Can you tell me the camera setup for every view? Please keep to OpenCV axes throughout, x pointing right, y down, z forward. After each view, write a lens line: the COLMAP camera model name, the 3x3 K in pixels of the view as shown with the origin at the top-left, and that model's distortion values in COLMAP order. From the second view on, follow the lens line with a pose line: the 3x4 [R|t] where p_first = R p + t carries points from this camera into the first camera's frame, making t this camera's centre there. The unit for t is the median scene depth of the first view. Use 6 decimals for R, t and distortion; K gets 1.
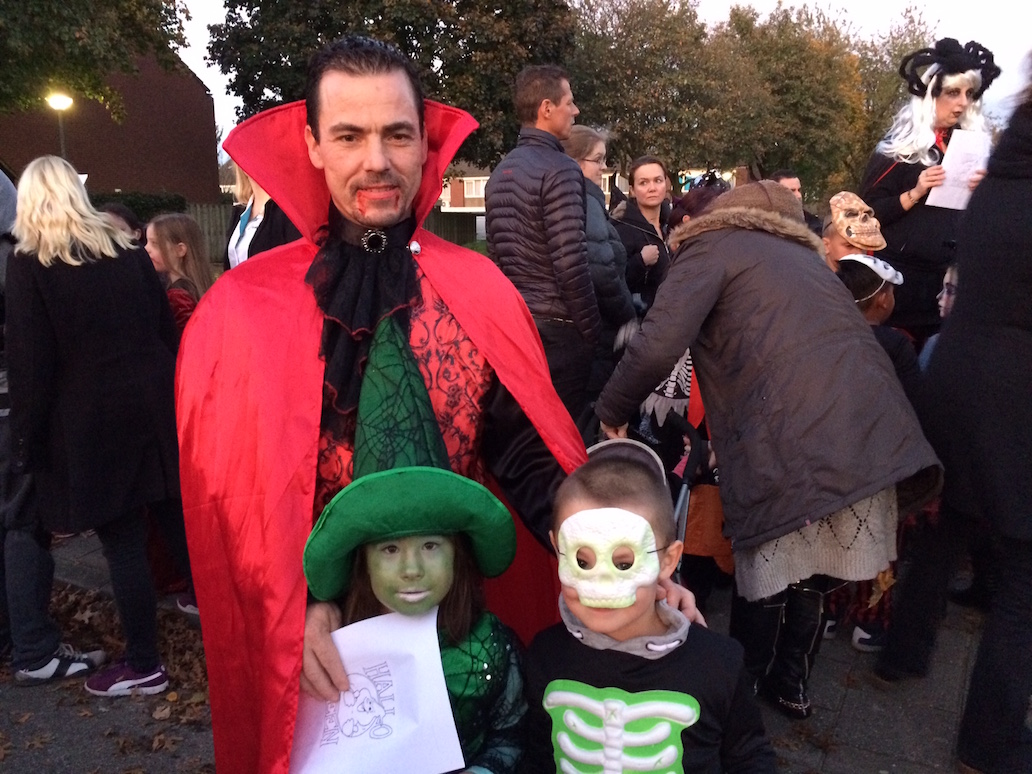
lens RADIAL K [[883.1, 0, 508.5], [0, 883.1, 383.1], [0, 0, 1]] dist [0.105809, -0.140906]
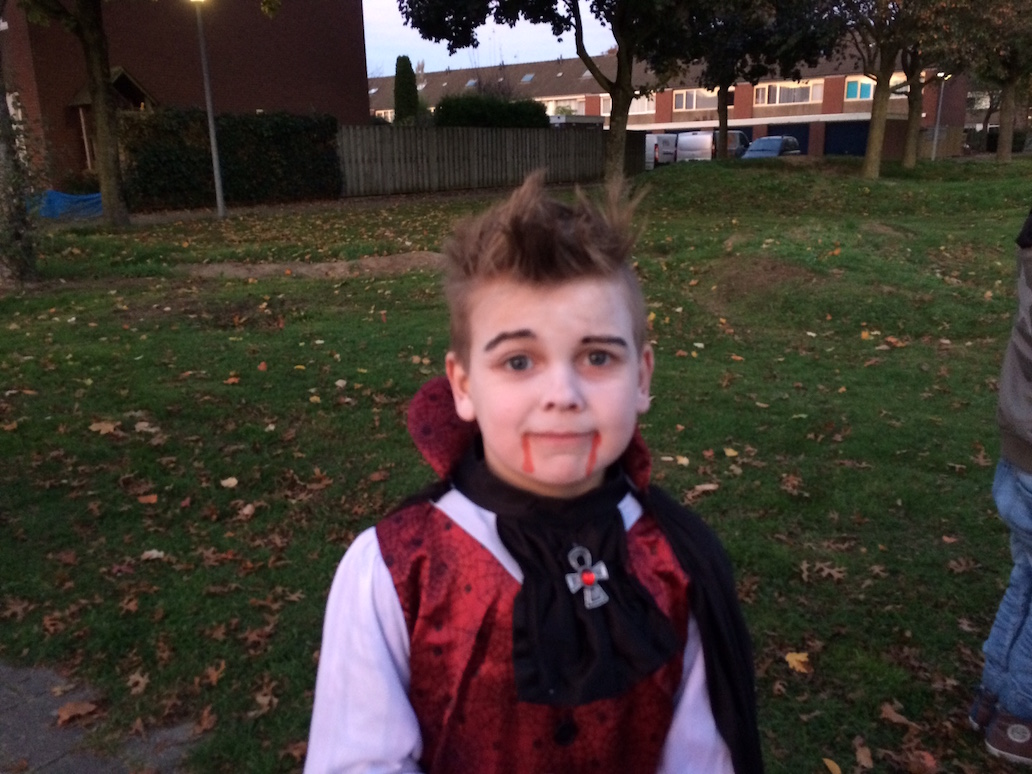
lens RADIAL K [[883.1, 0, 508.5], [0, 883.1, 383.1], [0, 0, 1]] dist [0.105809, -0.140906]
pose [[0.993579, 0.006118, -0.112974, -0.091022], [0.002942, 0.996802, 0.079856, -0.023140], [0.113102, -0.079676, 0.990384, 0.150394]]
